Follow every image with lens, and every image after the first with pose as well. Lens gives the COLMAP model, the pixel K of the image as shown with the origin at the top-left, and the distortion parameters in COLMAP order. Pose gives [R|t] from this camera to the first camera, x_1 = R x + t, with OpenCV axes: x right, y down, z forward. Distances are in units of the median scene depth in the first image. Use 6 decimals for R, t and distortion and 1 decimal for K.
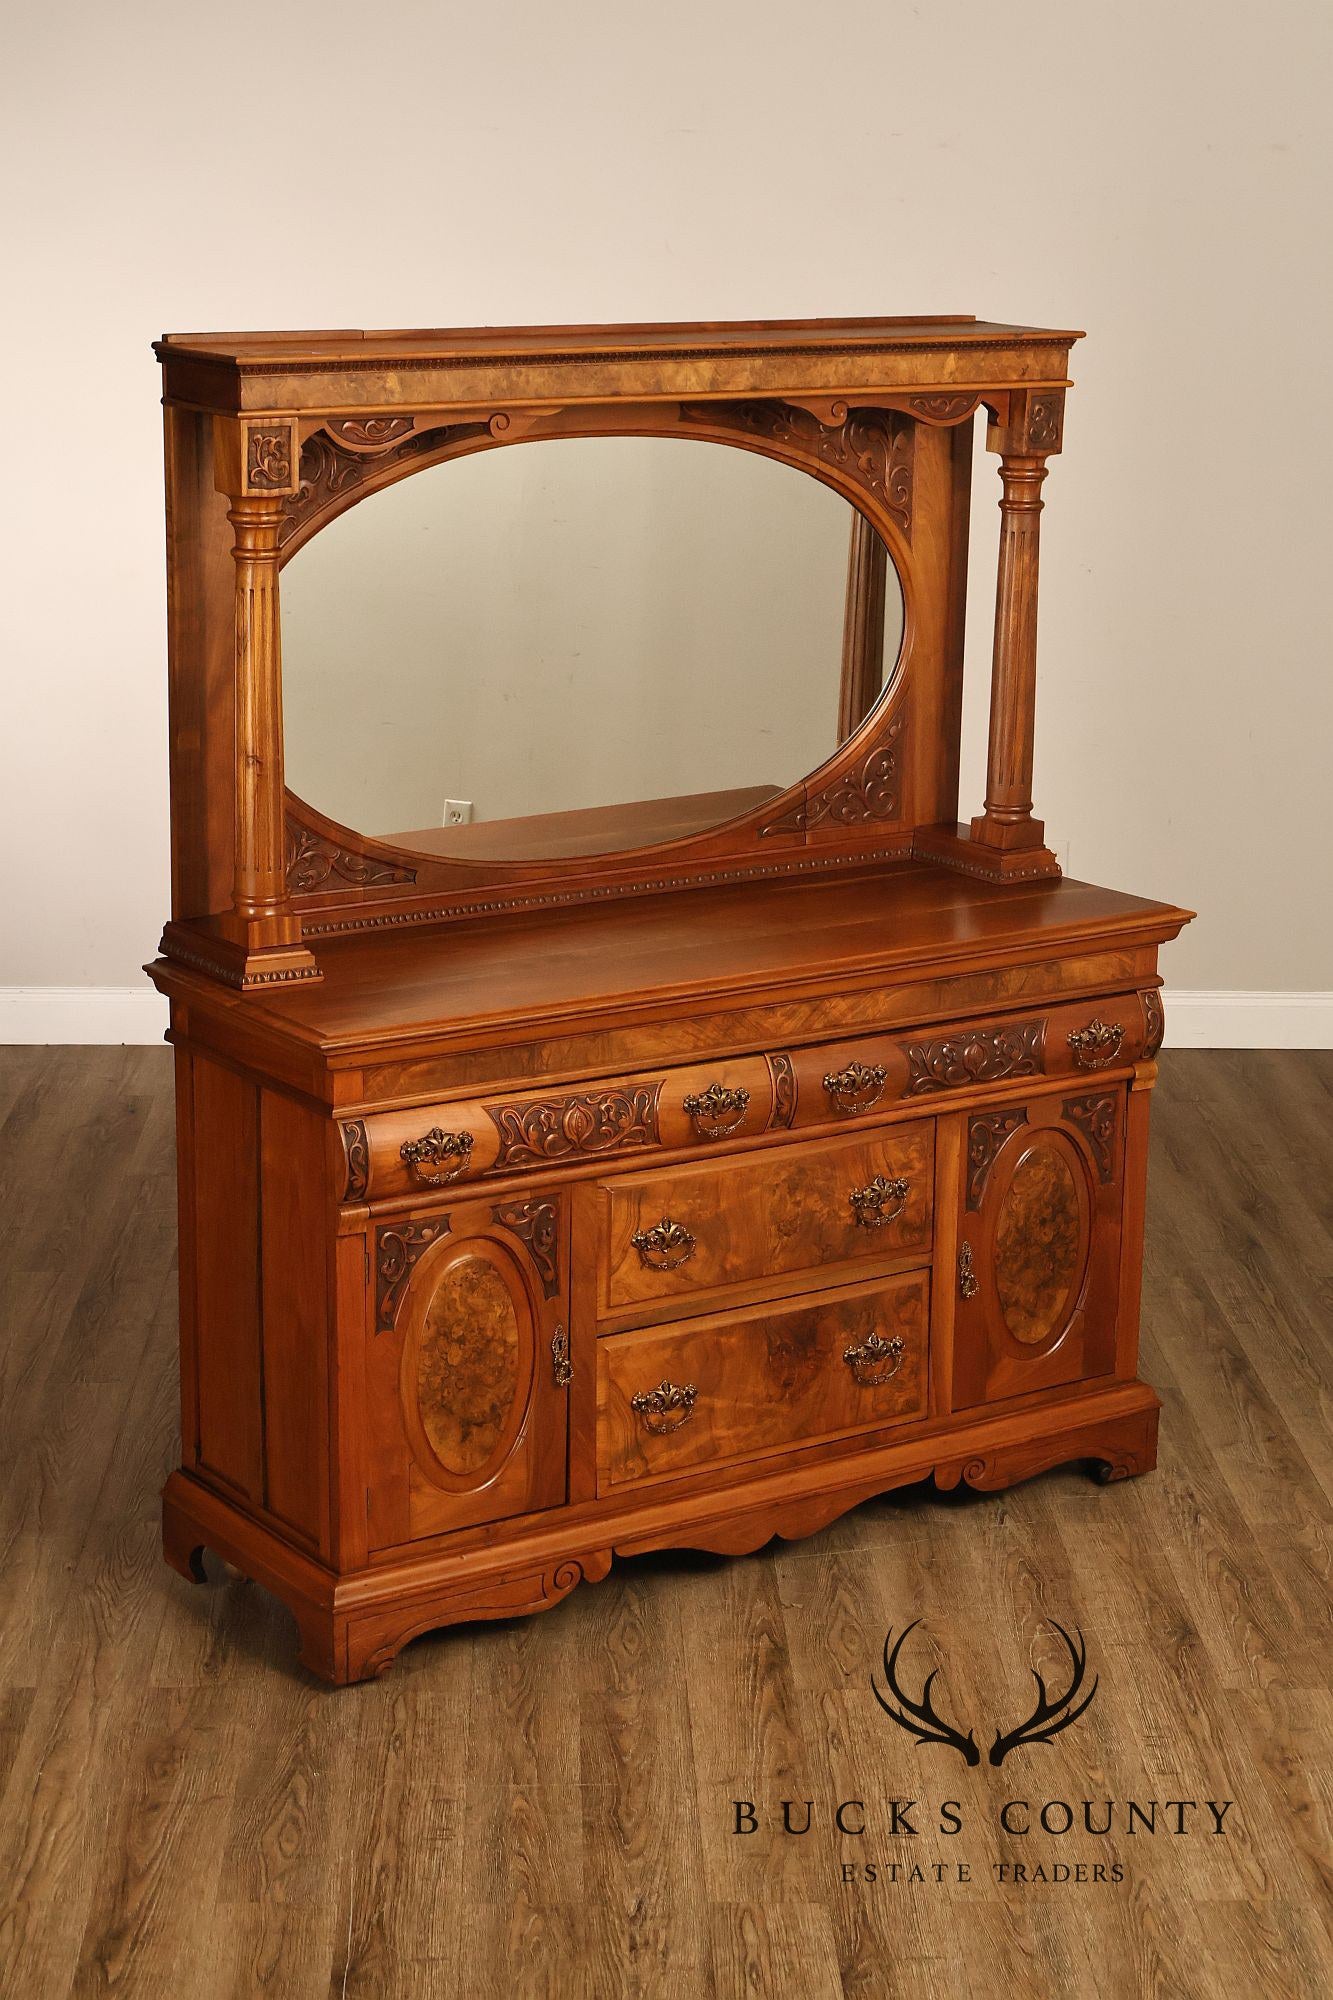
lens RADIAL K [[3500.3, 0, 666.5], [0, 3500.3, 1000.0], [0, 0, 1]] dist [-0.018636, 0.162311]
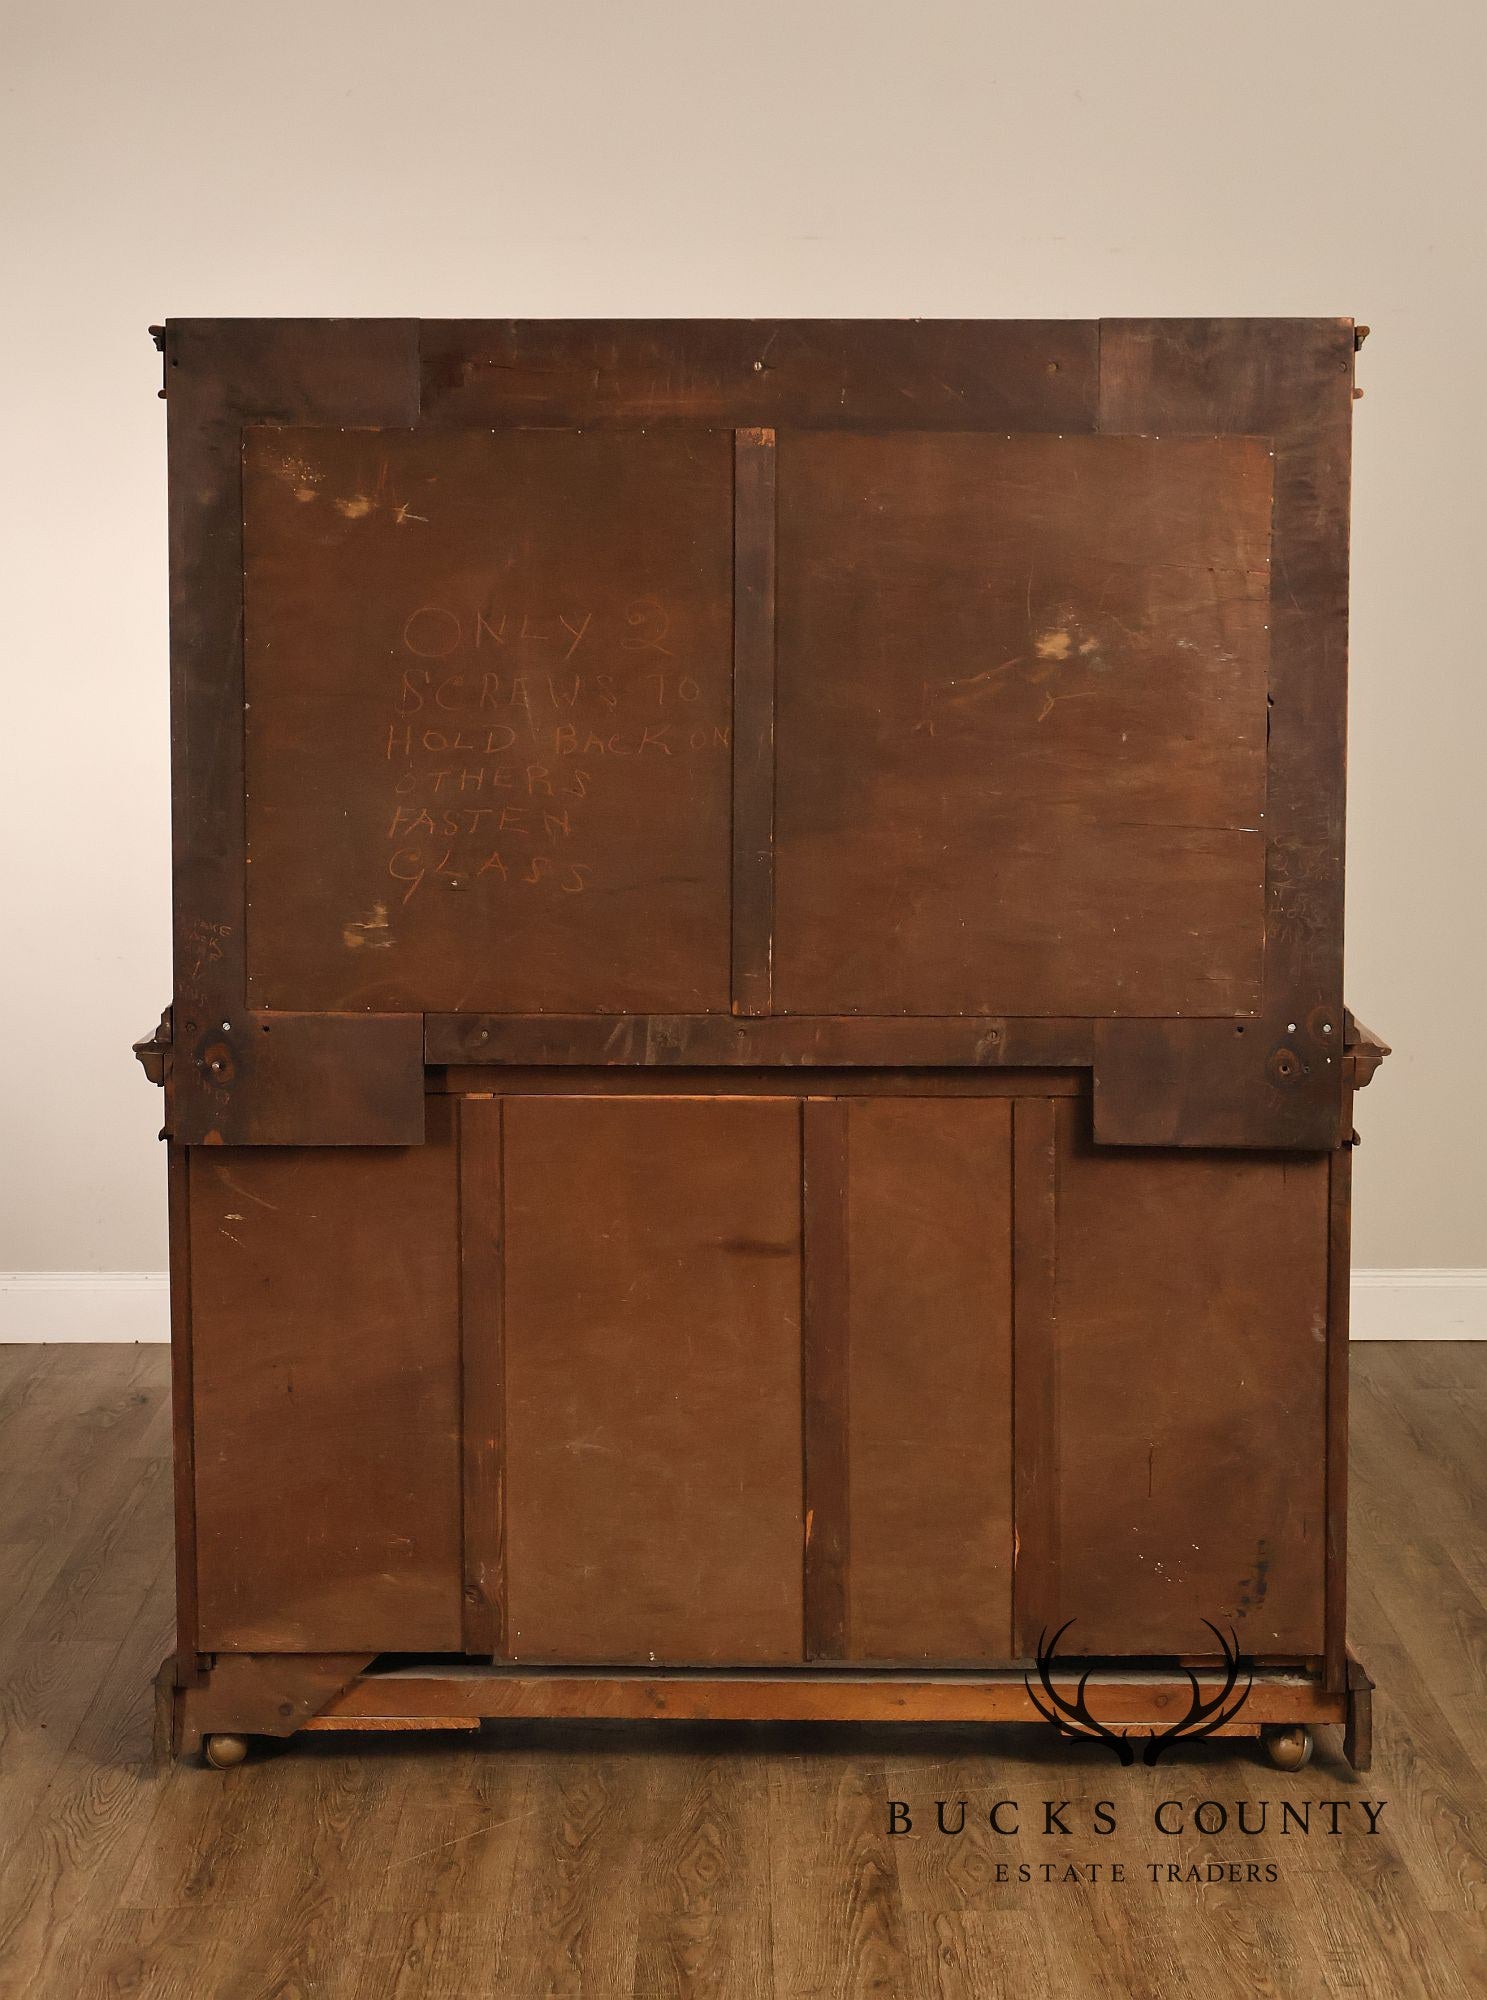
lens RADIAL K [[4459.3, 0, 743.5], [0, 4459.3, 1000.0], [0, 0, 1]] dist [0.001815, -0.018308]
pose [[0.999389, -0.010476, -0.033338, 0.036323], [0.005681, 0.990019, -0.140816, 0.132230], [0.034481, 0.140541, 0.989474, -0.063921]]
